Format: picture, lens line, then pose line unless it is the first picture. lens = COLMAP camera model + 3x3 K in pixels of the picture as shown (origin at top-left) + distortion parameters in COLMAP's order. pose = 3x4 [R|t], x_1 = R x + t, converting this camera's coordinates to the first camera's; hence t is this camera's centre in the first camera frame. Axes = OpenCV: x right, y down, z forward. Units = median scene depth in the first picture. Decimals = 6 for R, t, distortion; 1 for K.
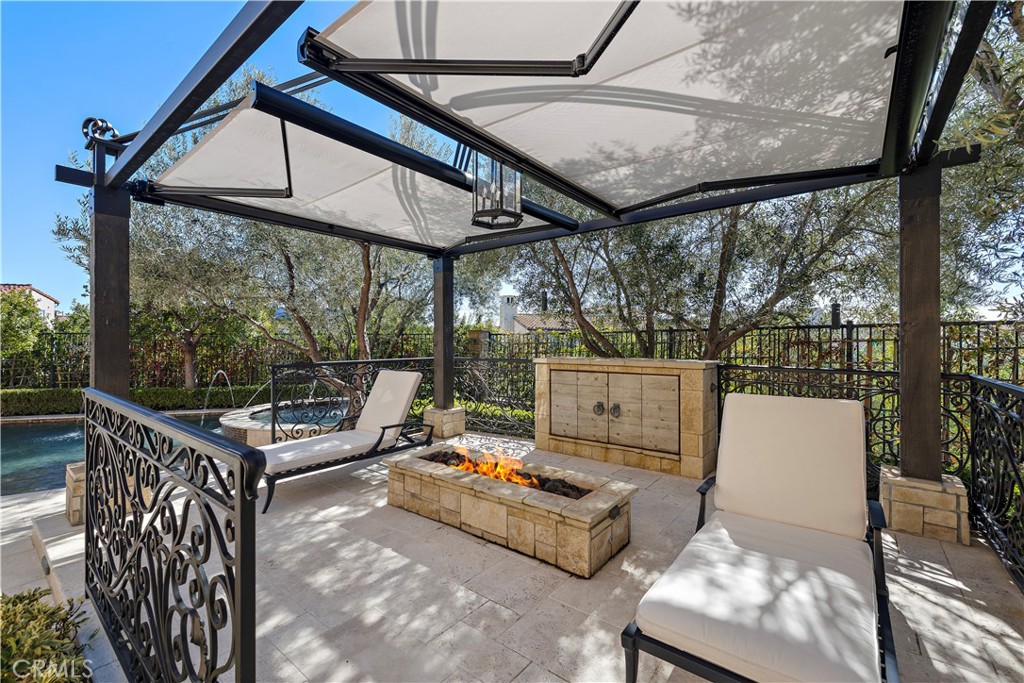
lens RADIAL K [[431.8, 0, 510.1], [0, 431.8, 341.5], [0, 0, 1]] dist [-0.000710, 0.000164]
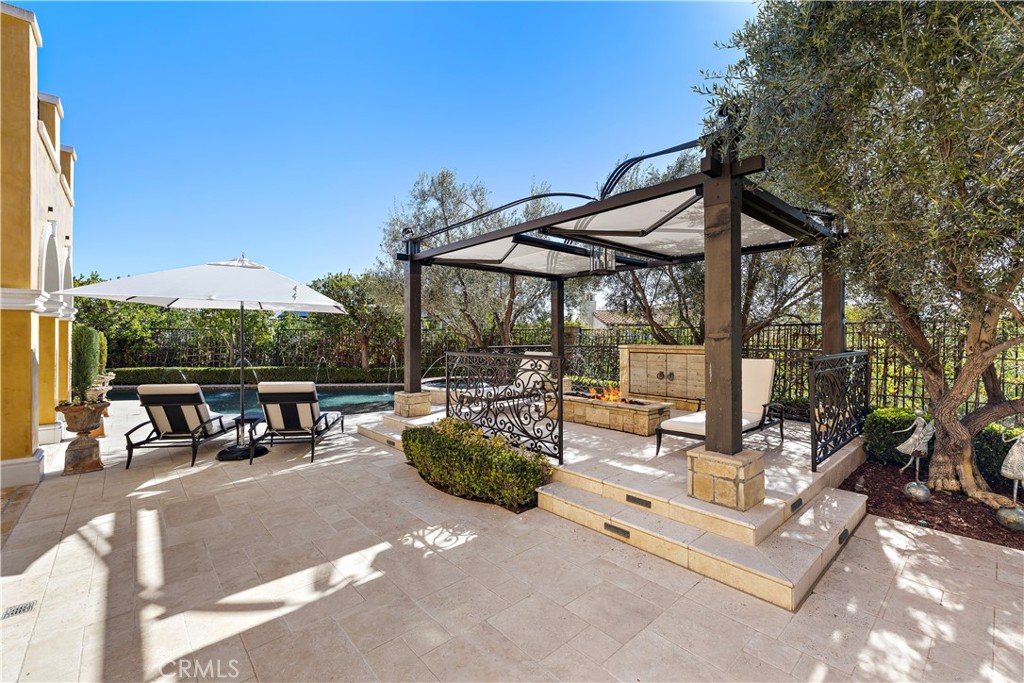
lens RADIAL K [[431.8, 0, 513.8], [0, 431.8, 337.8], [0, 0, 1]] dist [-0.000710, 0.000164]
pose [[0.986503, 0.000672, -0.163740, -0.061073], [-0.000323, 0.999998, 0.002162, 0.008849], [0.163741, -0.002080, 0.986501, -0.578994]]
